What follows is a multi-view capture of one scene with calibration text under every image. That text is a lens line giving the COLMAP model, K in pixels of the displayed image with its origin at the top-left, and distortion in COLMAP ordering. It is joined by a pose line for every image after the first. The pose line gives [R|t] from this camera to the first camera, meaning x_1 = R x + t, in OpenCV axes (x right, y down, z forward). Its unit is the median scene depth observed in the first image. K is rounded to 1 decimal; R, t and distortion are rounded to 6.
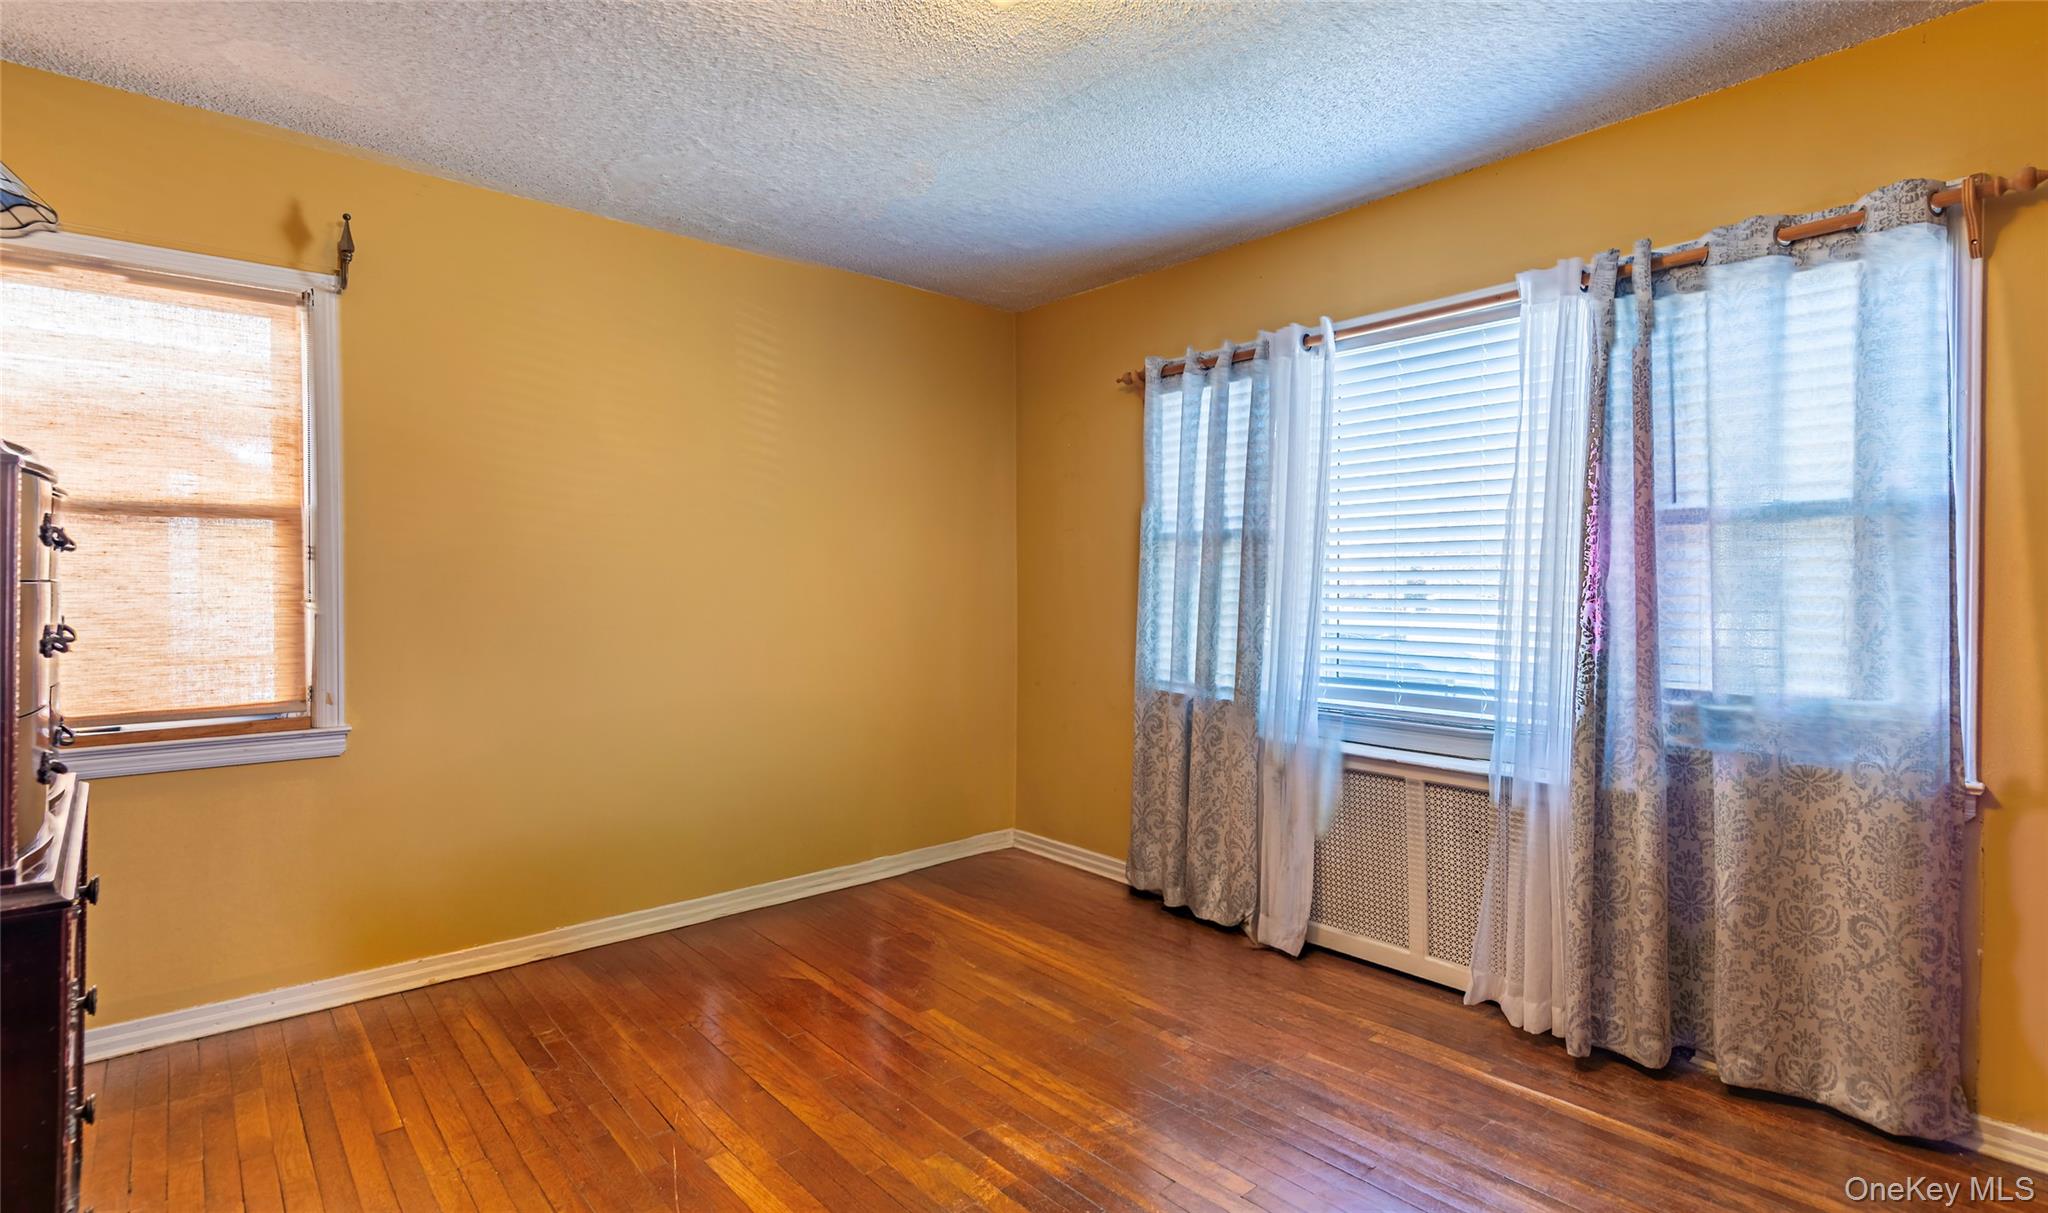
lens RADIAL K [[985.9, 0, 1021.3], [0, 985.9, 599.8], [0, 0, 1]] dist [0.004442, -0.000213]
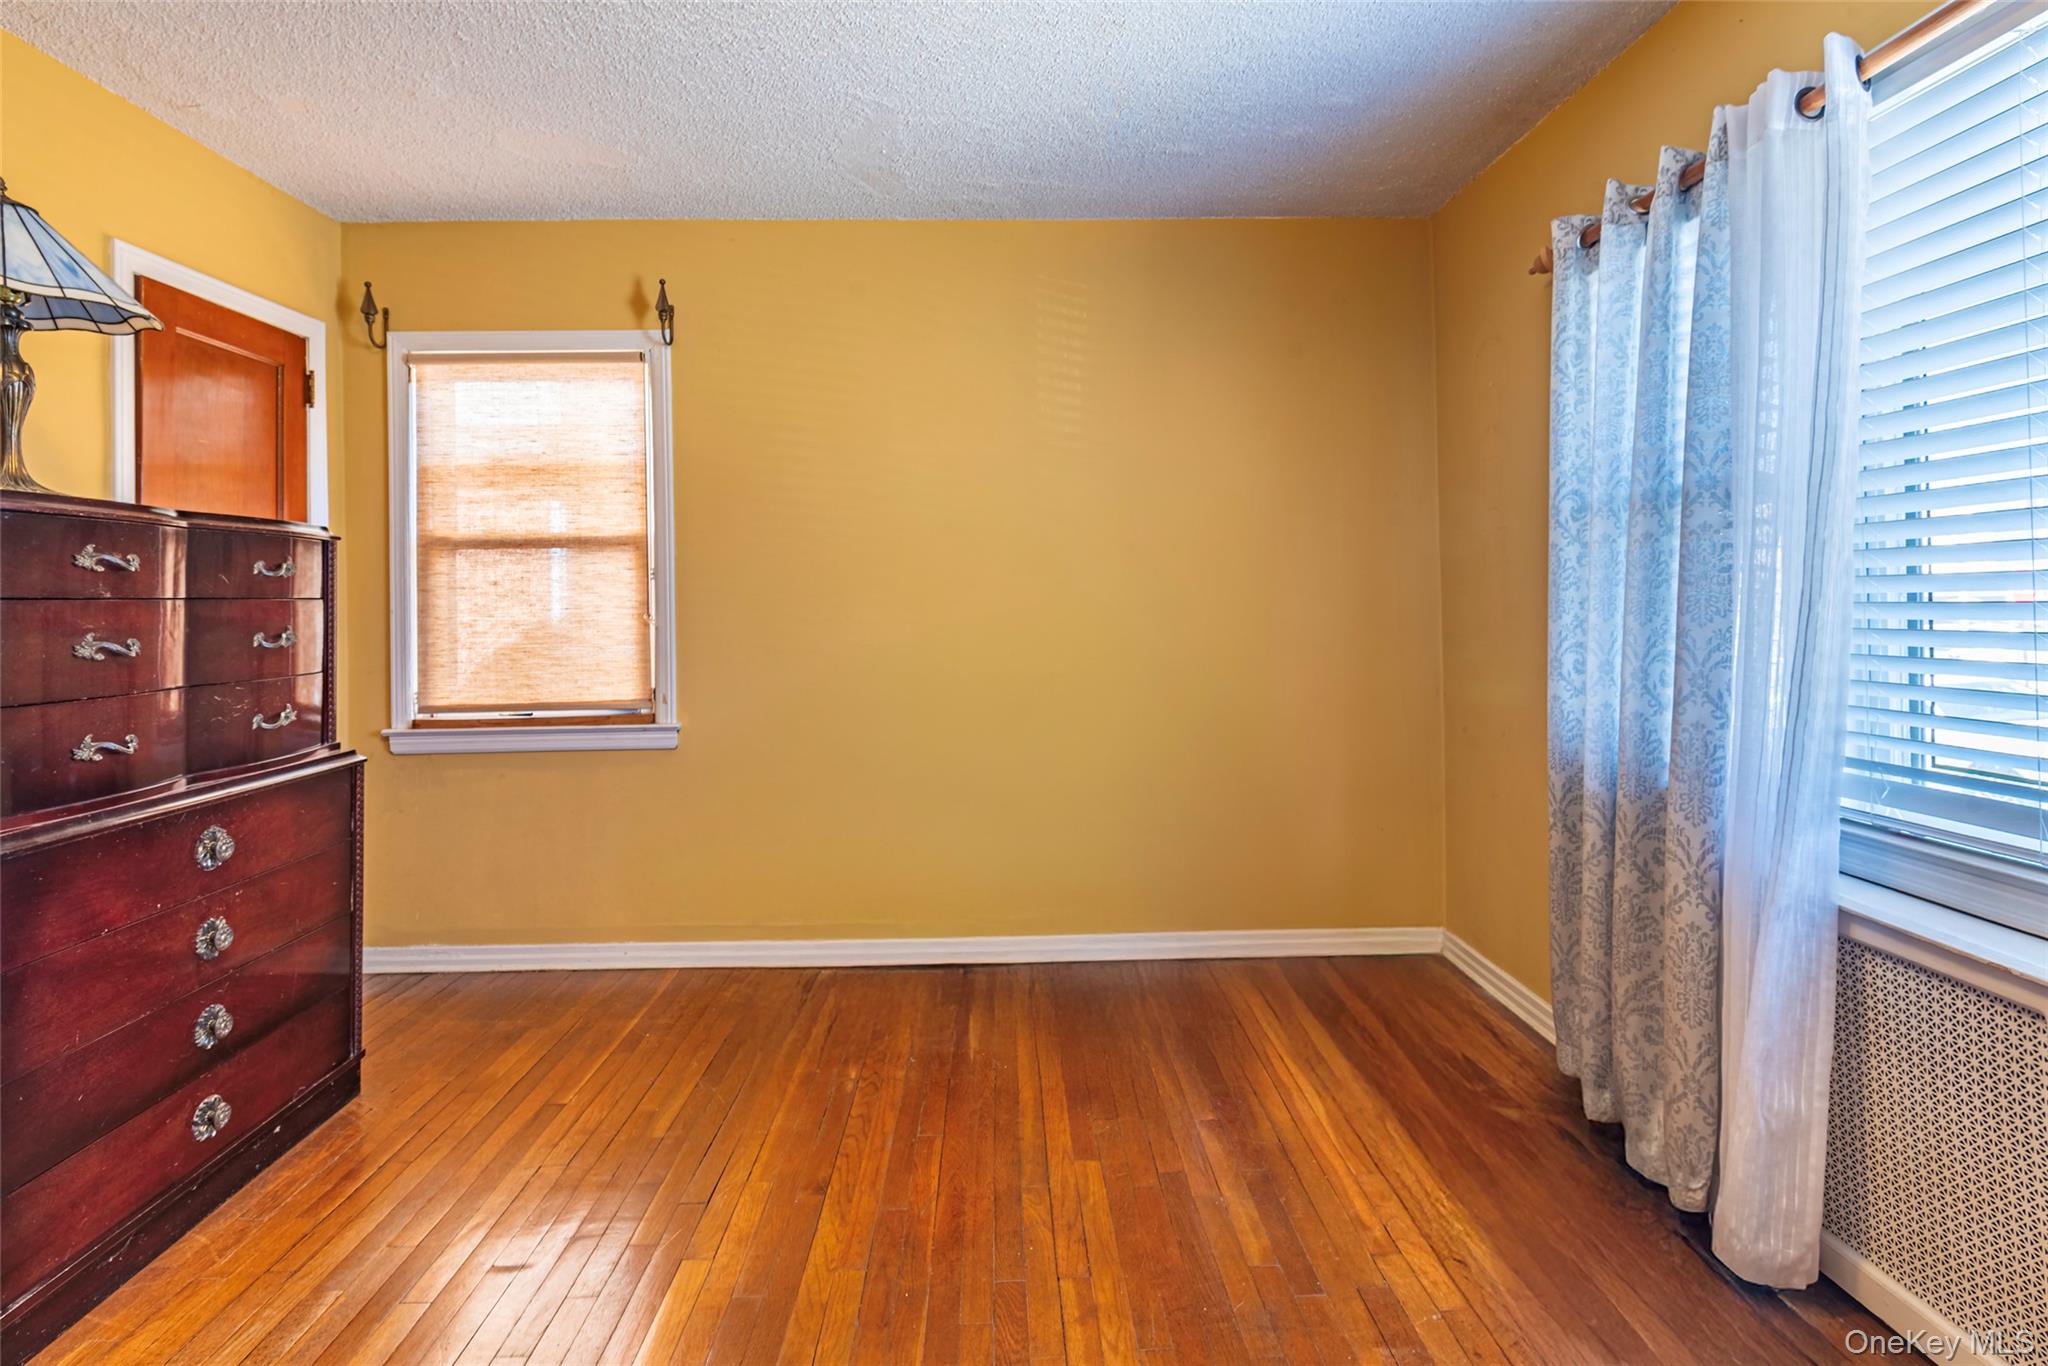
lens RADIAL K [[969.9, 0, 986.8], [0, 969.9, 600.4], [0, 0, 1]] dist [0.031973, -0.021624]
pose [[0.756228, -0.011822, -0.654201, 0.334558], [0.005222, 0.999914, -0.012033, 0.000074], [0.654287, 0.005684, 0.756225, 0.384370]]
